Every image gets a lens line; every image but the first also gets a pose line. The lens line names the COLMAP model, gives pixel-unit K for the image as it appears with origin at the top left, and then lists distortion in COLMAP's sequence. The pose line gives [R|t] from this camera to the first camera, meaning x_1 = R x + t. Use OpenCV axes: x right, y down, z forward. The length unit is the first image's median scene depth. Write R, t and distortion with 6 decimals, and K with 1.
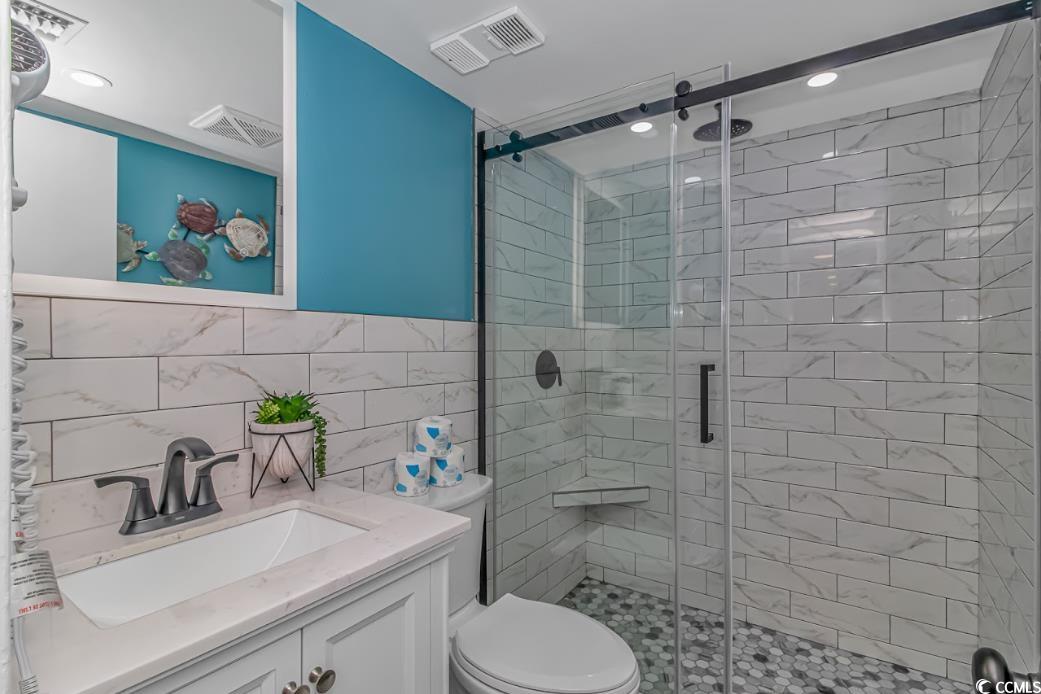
lens RADIAL K [[484.9, 0, 529.6], [0, 484.9, 342.1], [0, 0, 1]] dist [0.001210, -0.008959]
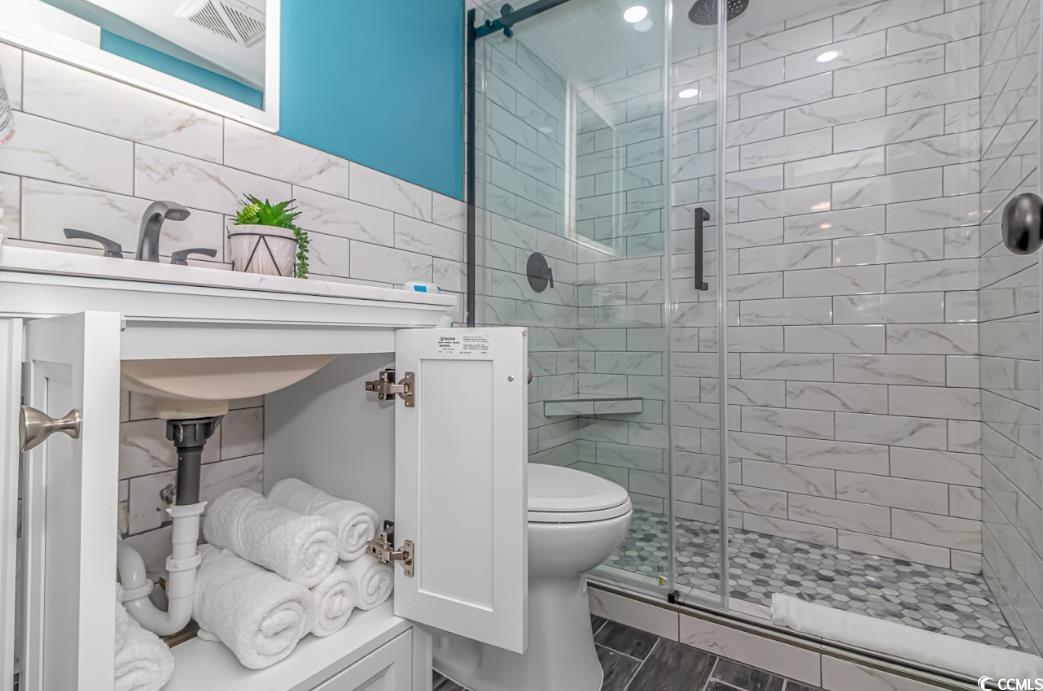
lens RADIAL K [[491.4, 0, 525.2], [0, 491.4, 350.0], [0, 0, 1]] dist [0.004852, -0.010128]
pose [[0.999991, 0.002394, 0.003393, 0.007284], [-0.002366, 0.999963, -0.008294, 0.266563], [-0.003413, 0.008285, 0.999960, 0.012029]]
